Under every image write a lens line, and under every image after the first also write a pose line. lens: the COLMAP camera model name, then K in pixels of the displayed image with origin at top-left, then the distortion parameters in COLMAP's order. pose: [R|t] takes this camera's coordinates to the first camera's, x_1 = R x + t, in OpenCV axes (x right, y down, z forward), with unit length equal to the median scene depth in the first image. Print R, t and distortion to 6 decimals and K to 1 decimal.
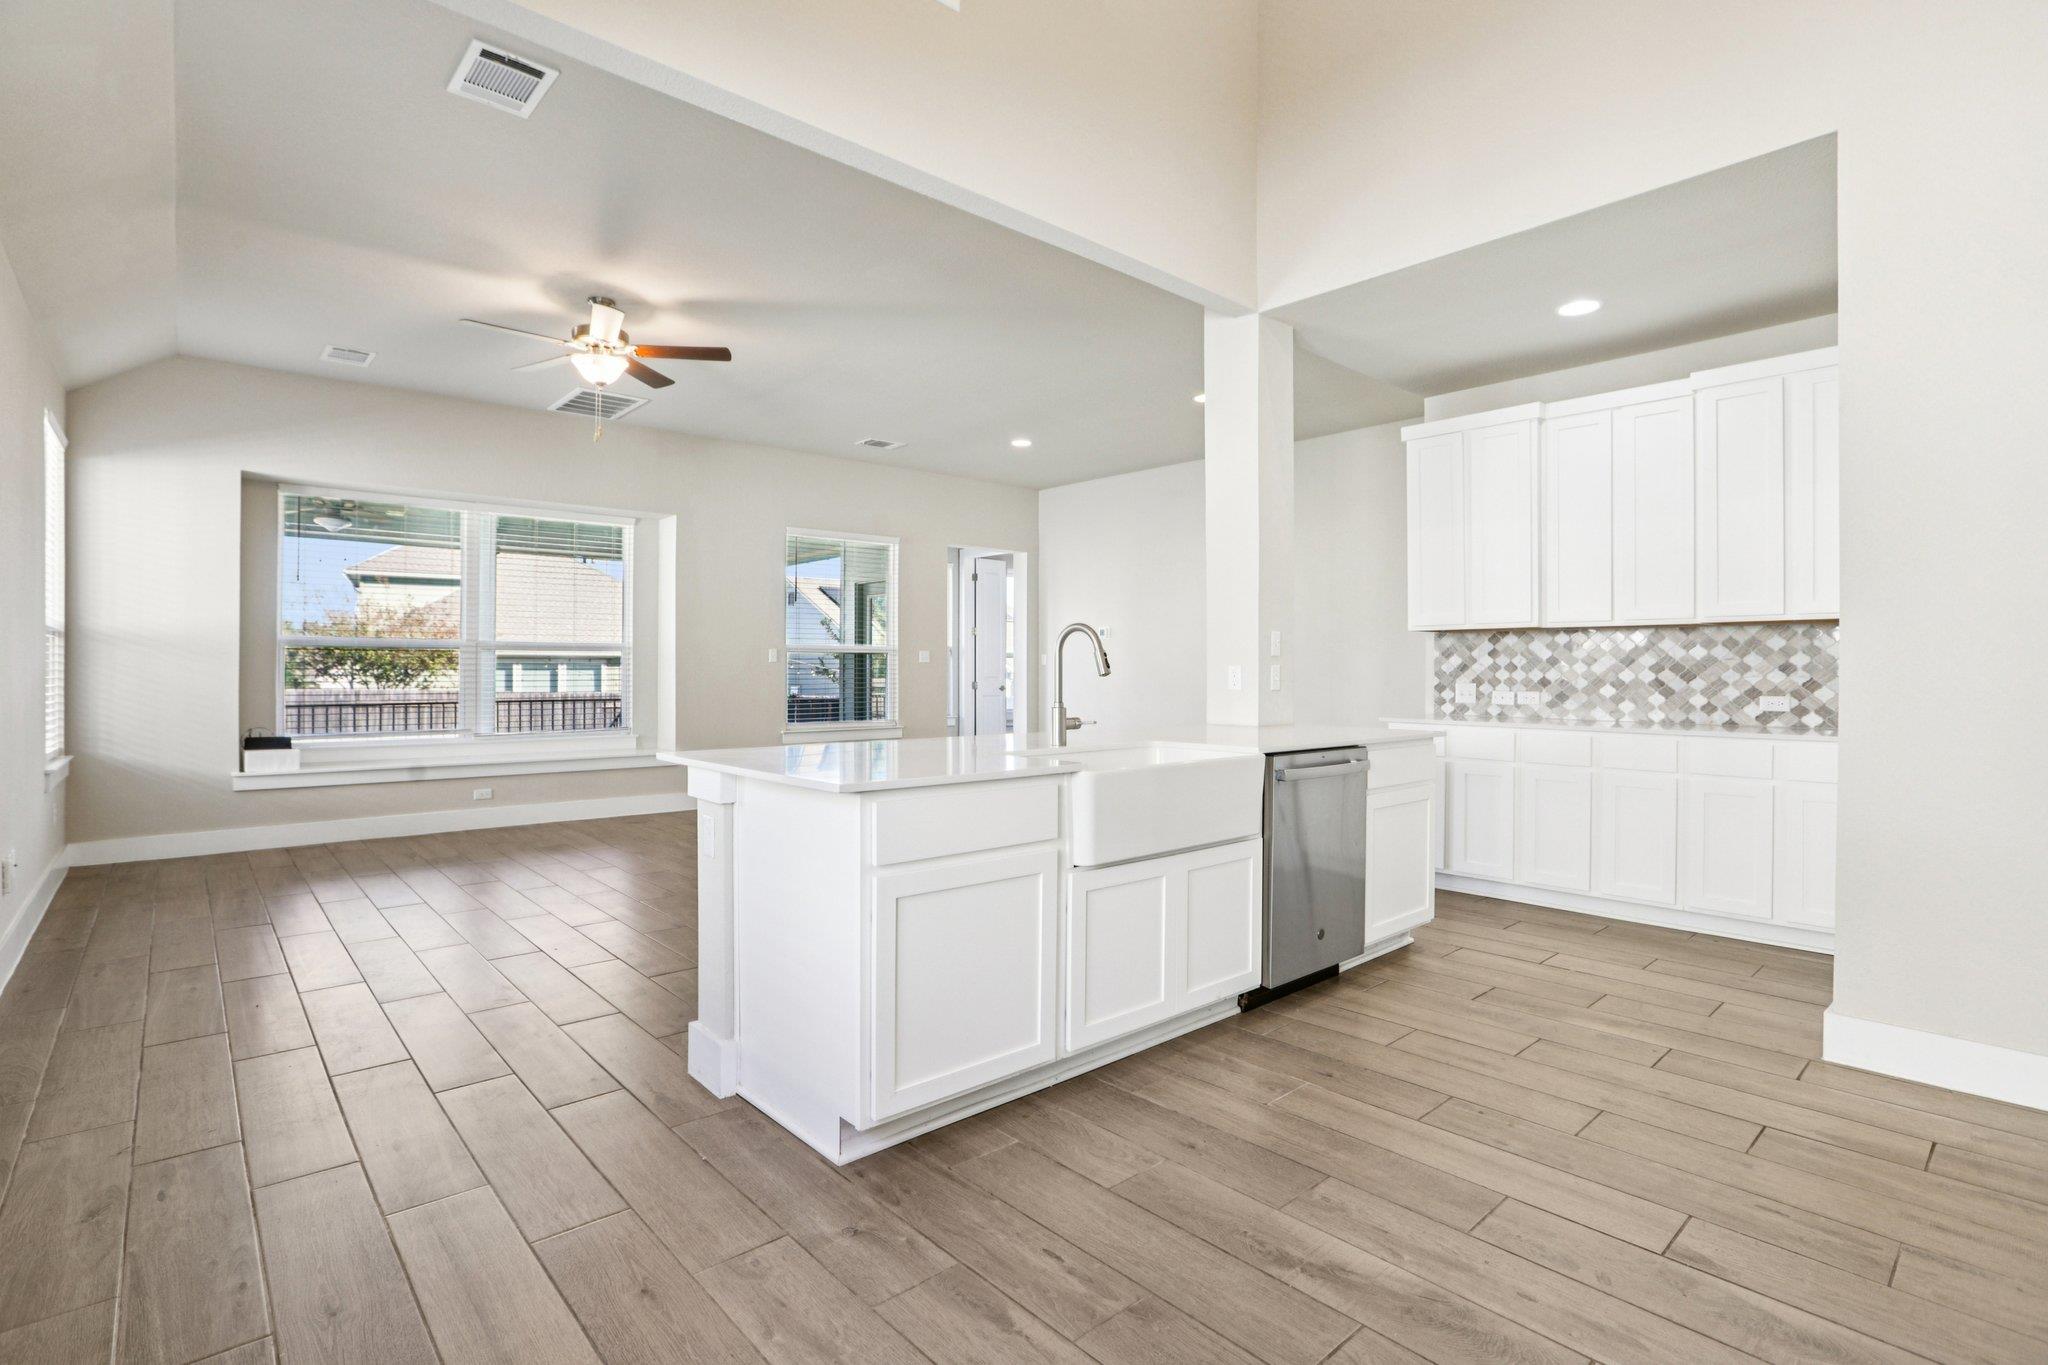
lens RADIAL K [[981.1, 0, 1016.7], [0, 981.1, 672.0], [0, 0, 1]] dist [-0.054113, 0.019292]
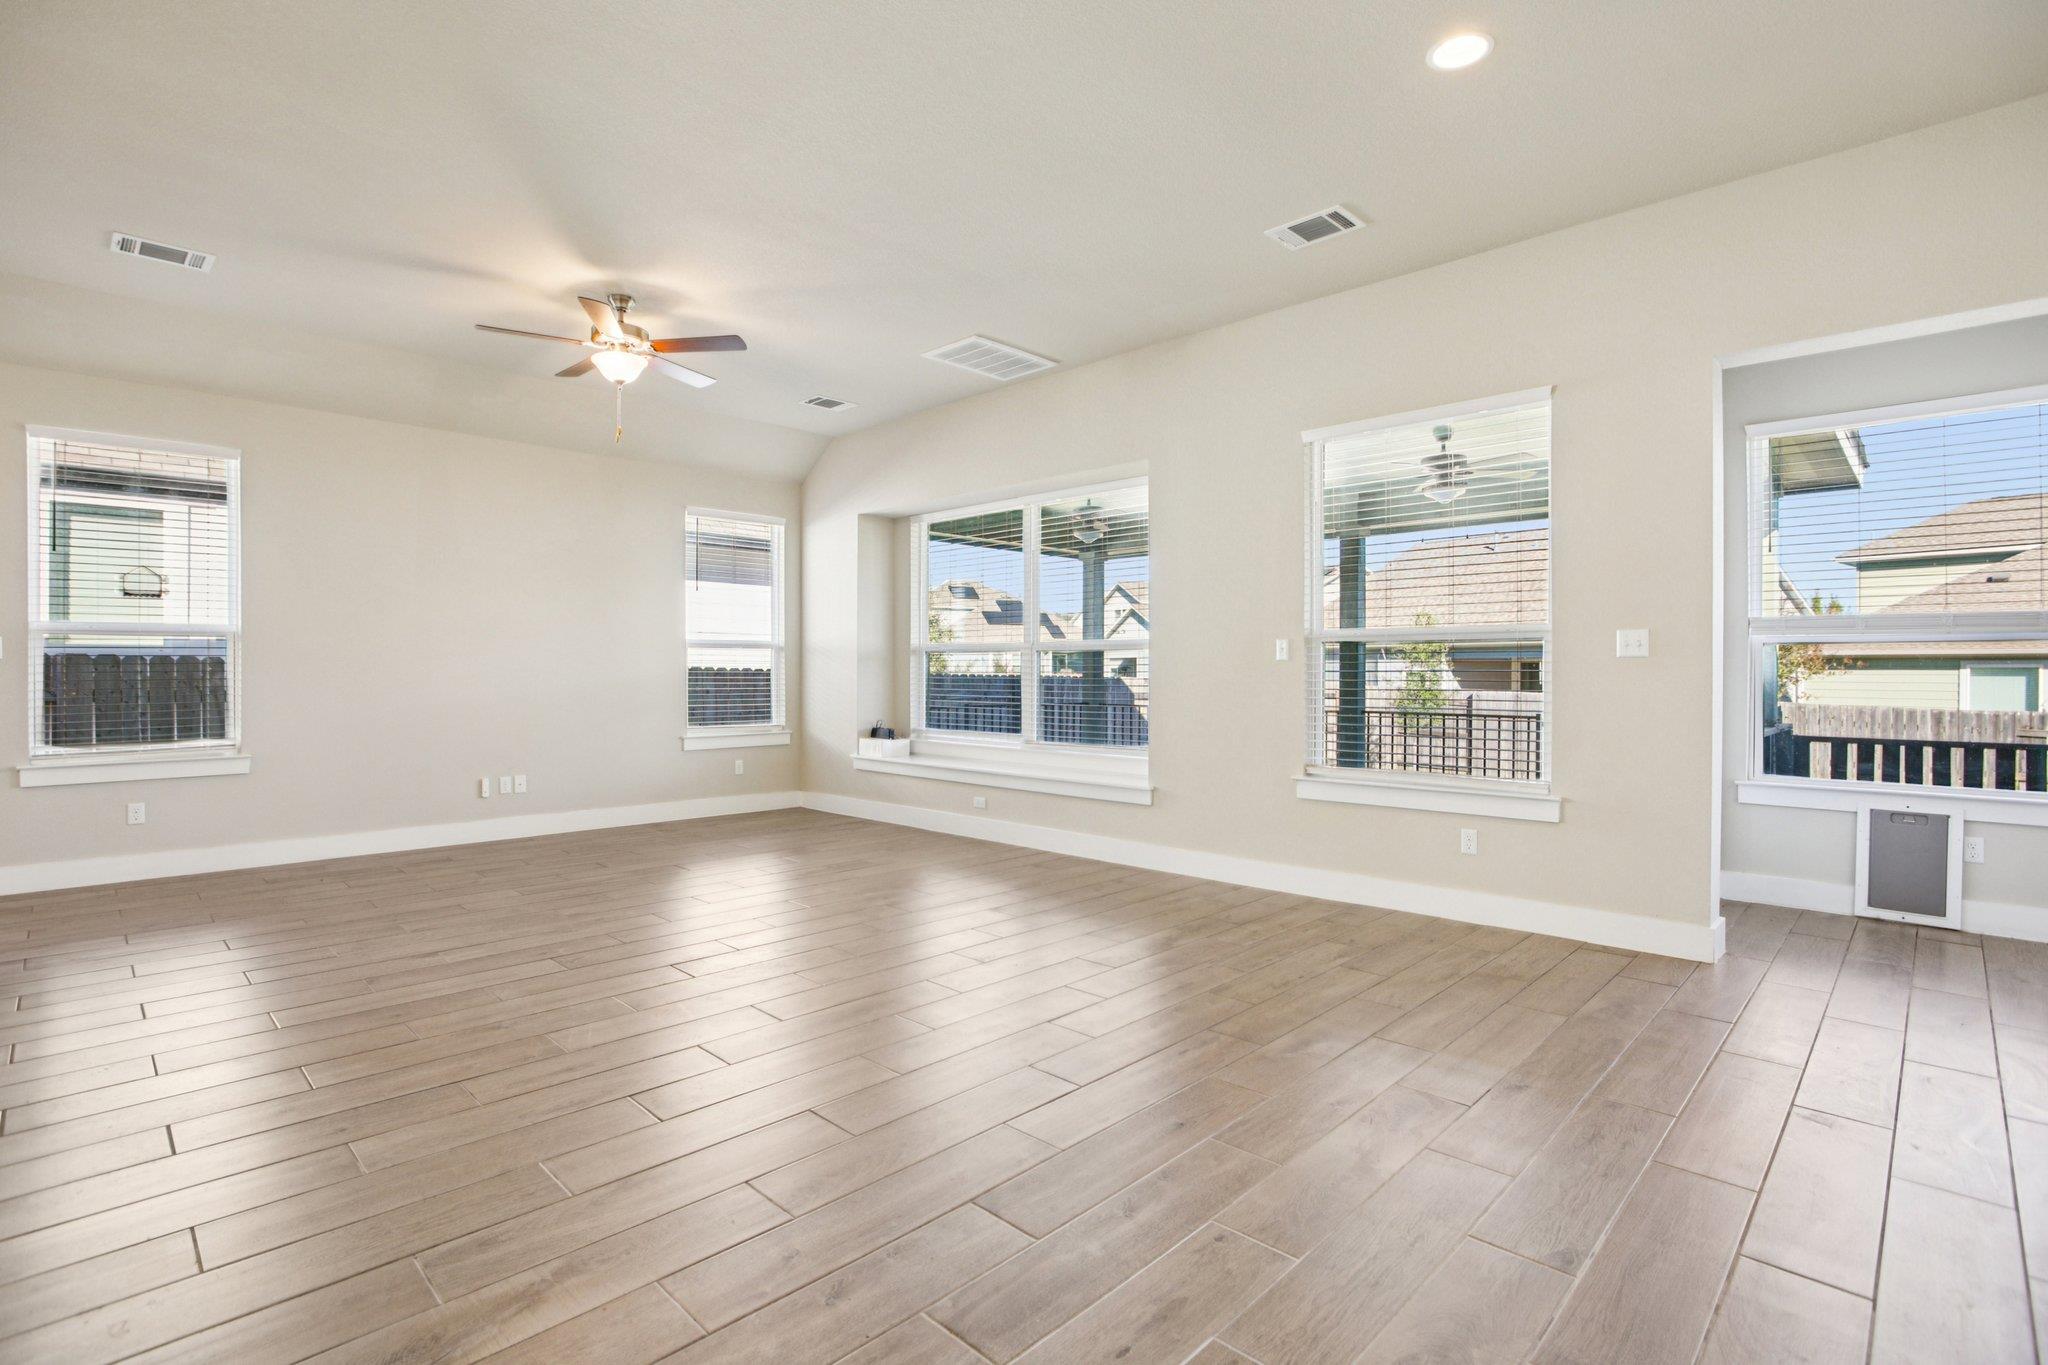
lens RADIAL K [[974.8, 0, 1016.3], [0, 974.8, 678.2], [0, 0, 1]] dist [-0.055837, 0.019491]
pose [[0.069639, 0.002960, -0.997568, 0.546521], [-0.003723, 0.999989, 0.002708, 0.000144], [0.997565, 0.003525, 0.069649, 1.262742]]
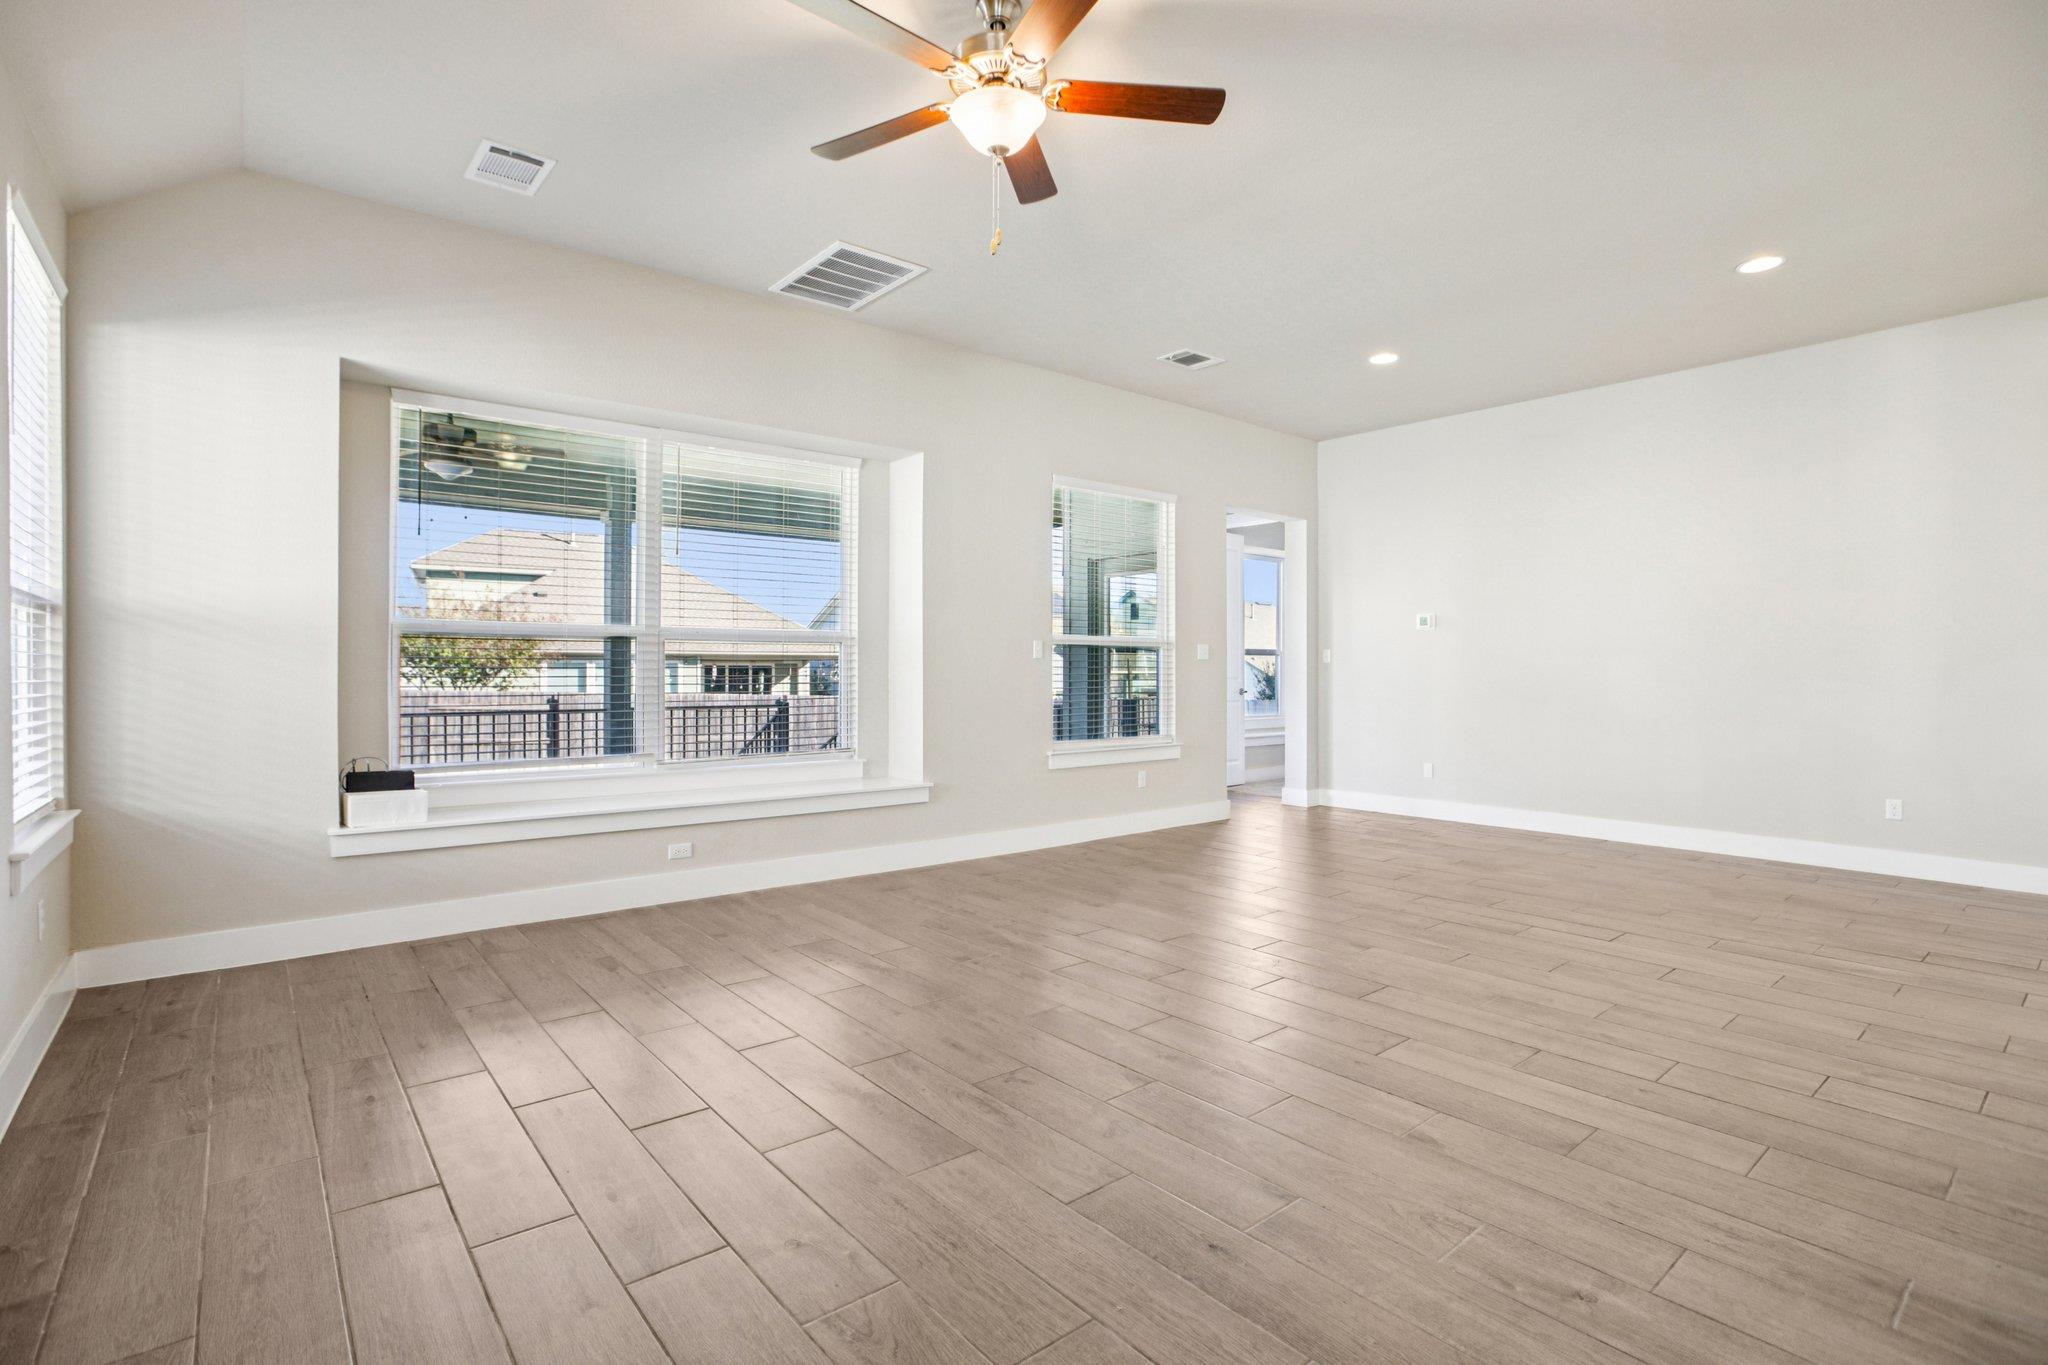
lens RADIAL K [[974.8, 0, 1016.3], [0, 974.8, 678.2], [0, 0, 1]] dist [-0.055837, 0.019491]
pose [[0.999348, 0.000477, -0.036106, -0.378237], [-0.000222, 0.999975, 0.007082, -0.000322], [0.036109, -0.007069, 0.999323, 0.424096]]
